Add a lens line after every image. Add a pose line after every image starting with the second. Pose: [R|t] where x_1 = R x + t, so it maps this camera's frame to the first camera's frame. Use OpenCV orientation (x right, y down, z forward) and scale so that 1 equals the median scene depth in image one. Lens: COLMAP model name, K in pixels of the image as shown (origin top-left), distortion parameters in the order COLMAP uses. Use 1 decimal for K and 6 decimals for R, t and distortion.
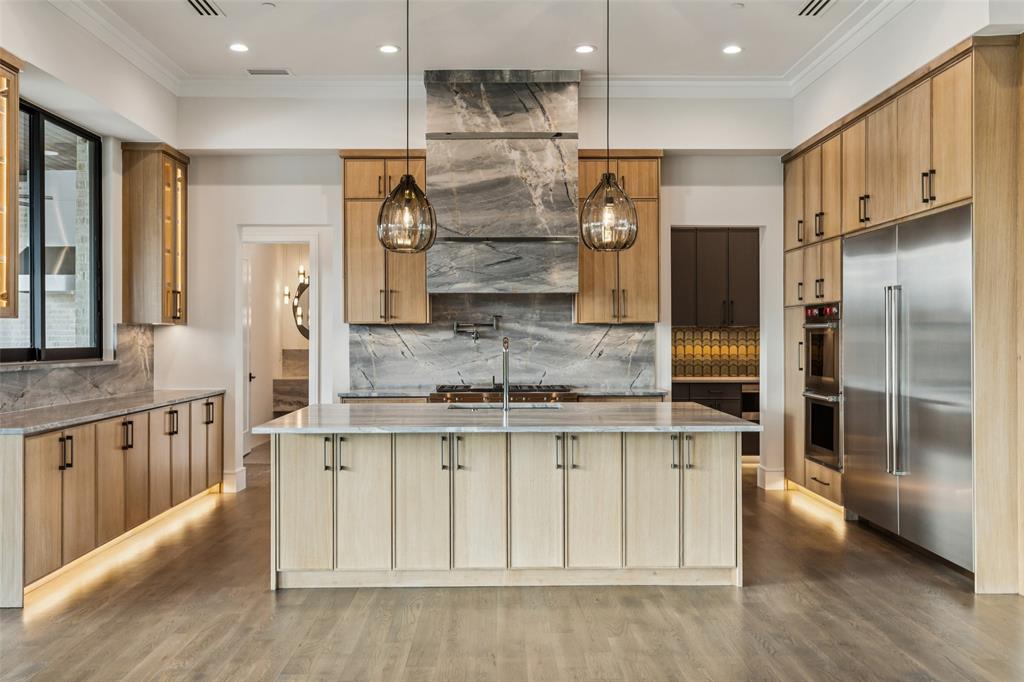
lens RADIAL K [[887.3, 0, 508.4], [0, 887.3, 333.9], [0, 0, 1]] dist [0.013783, -0.001317]
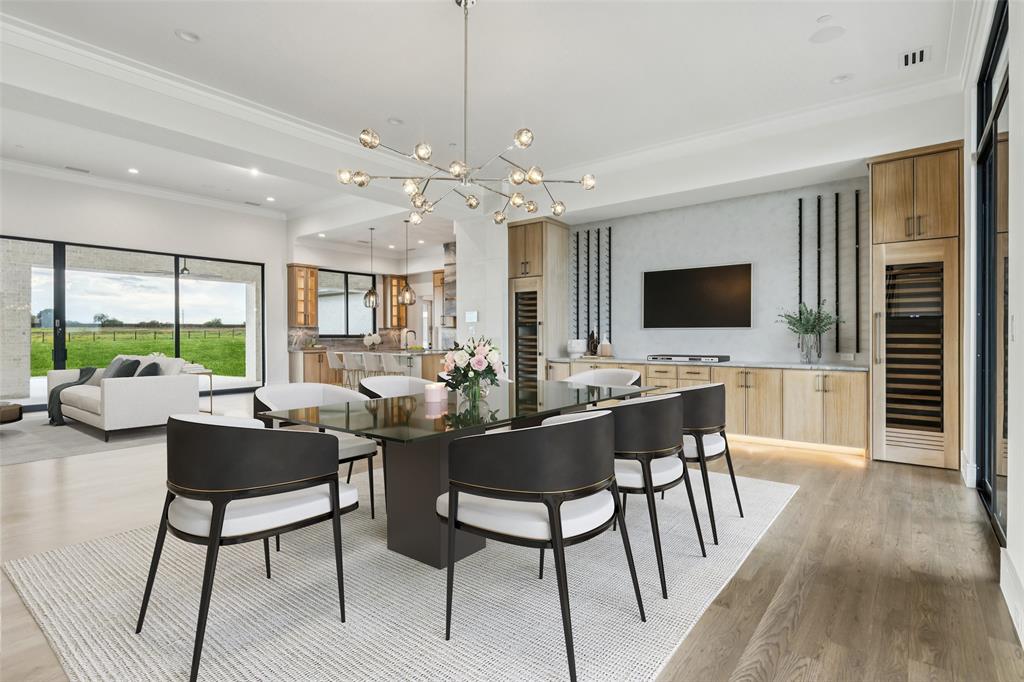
lens RADIAL K [[510.0, 0, 509.8], [0, 510.0, 336.8], [0, 0, 1]] dist [0.001240, 0.000434]
pose [[0.772146, -0.000199, -0.635445, 1.165396], [0.003905, 0.999983, 0.004432, 0.015789], [0.635433, -0.005903, 0.772134, -0.201619]]
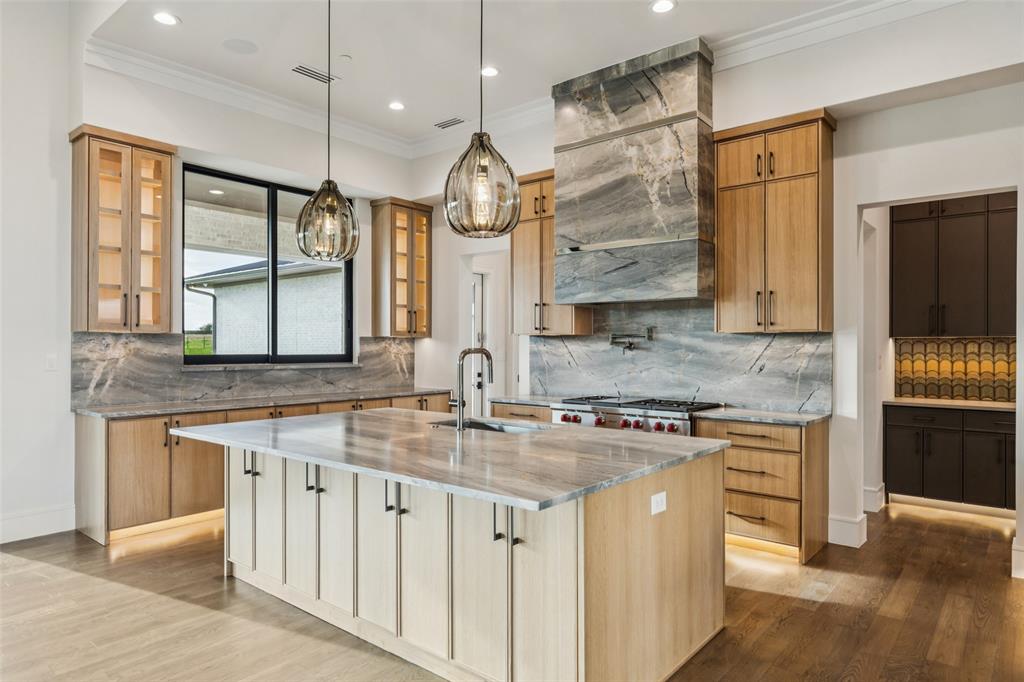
lens RADIAL K [[627.4, 0, 513.9], [0, 627.4, 344.4], [0, 0, 1]] dist [0.005772, -0.000608]
pose [[0.759497, 0.001410, -0.650509, 0.333710], [-0.002103, 0.999998, -0.000287, -0.000075], [0.650507, 0.001586, 0.759498, 0.415751]]
